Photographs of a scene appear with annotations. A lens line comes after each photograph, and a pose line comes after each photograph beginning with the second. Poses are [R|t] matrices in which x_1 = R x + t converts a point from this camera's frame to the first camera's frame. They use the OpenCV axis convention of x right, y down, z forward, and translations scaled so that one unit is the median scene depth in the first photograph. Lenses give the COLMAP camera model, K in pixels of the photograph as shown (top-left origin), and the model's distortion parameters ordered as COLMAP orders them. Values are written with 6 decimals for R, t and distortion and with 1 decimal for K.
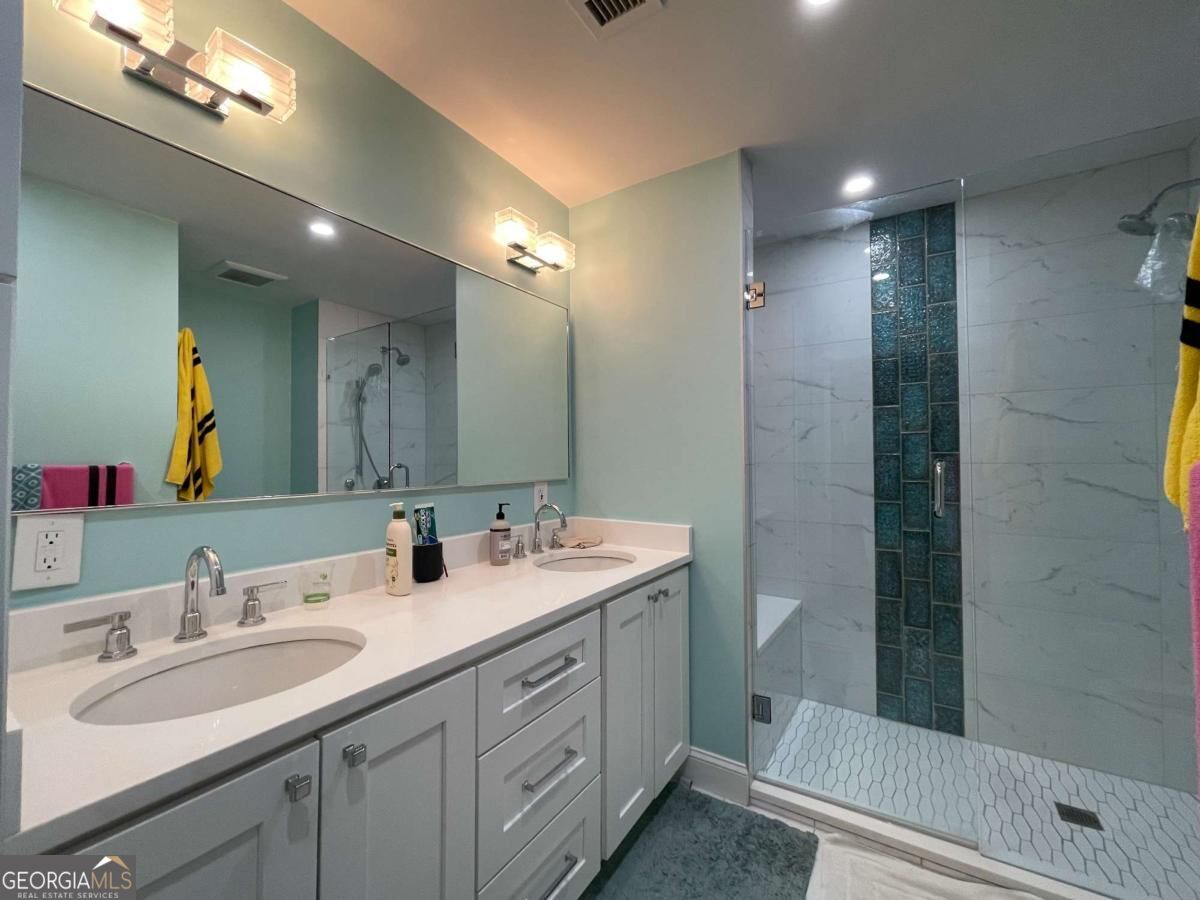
lens RADIAL K [[486.8, 0, 603.2], [0, 486.8, 449.4], [0, 0, 1]] dist [-0.001979, -0.000432]
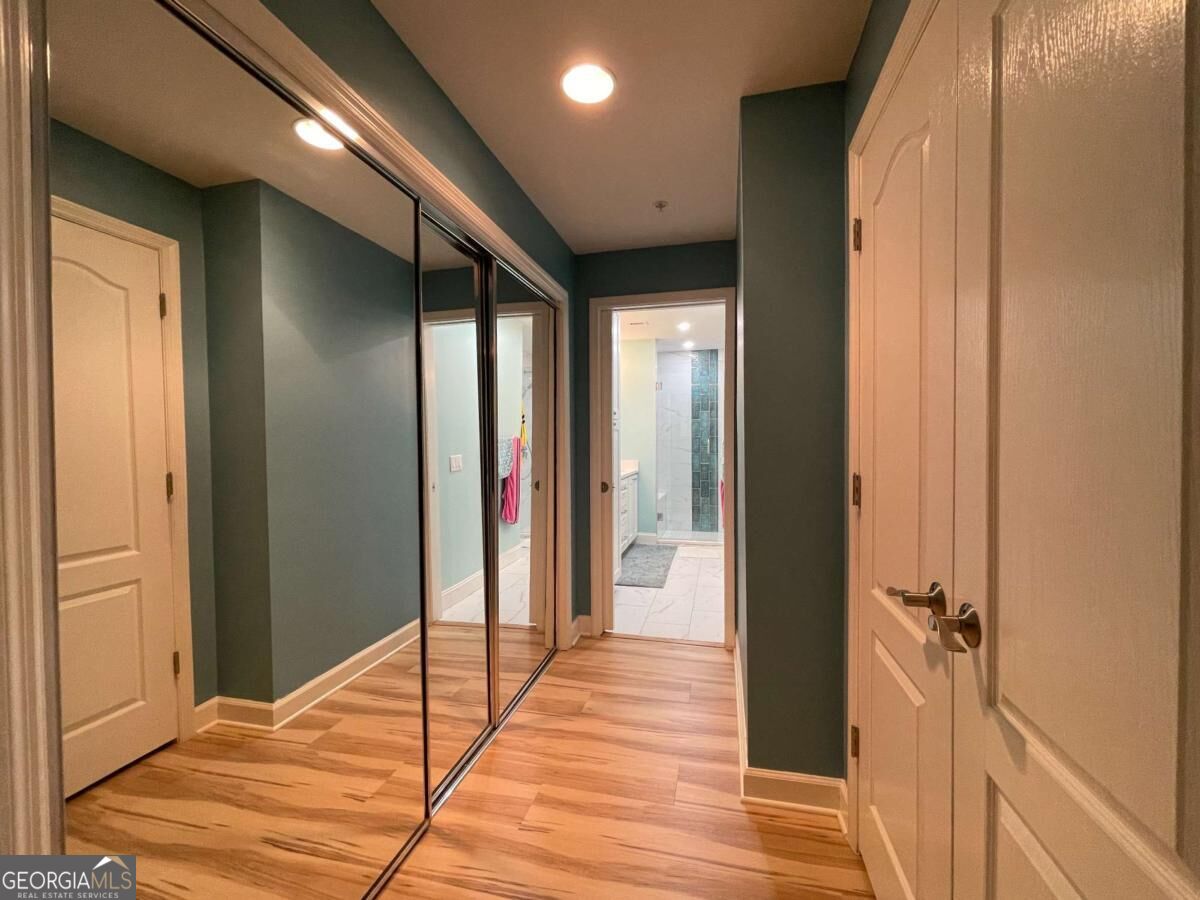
lens RADIAL K [[486.8, 0, 607.5], [0, 486.8, 450.3], [0, 0, 1]] dist [-0.001979, -0.000432]
pose [[0.941847, -0.006814, 0.335972, -0.860225], [-0.005273, 0.999372, 0.035049, -0.008881], [-0.336000, -0.034782, 0.941220, -1.505696]]
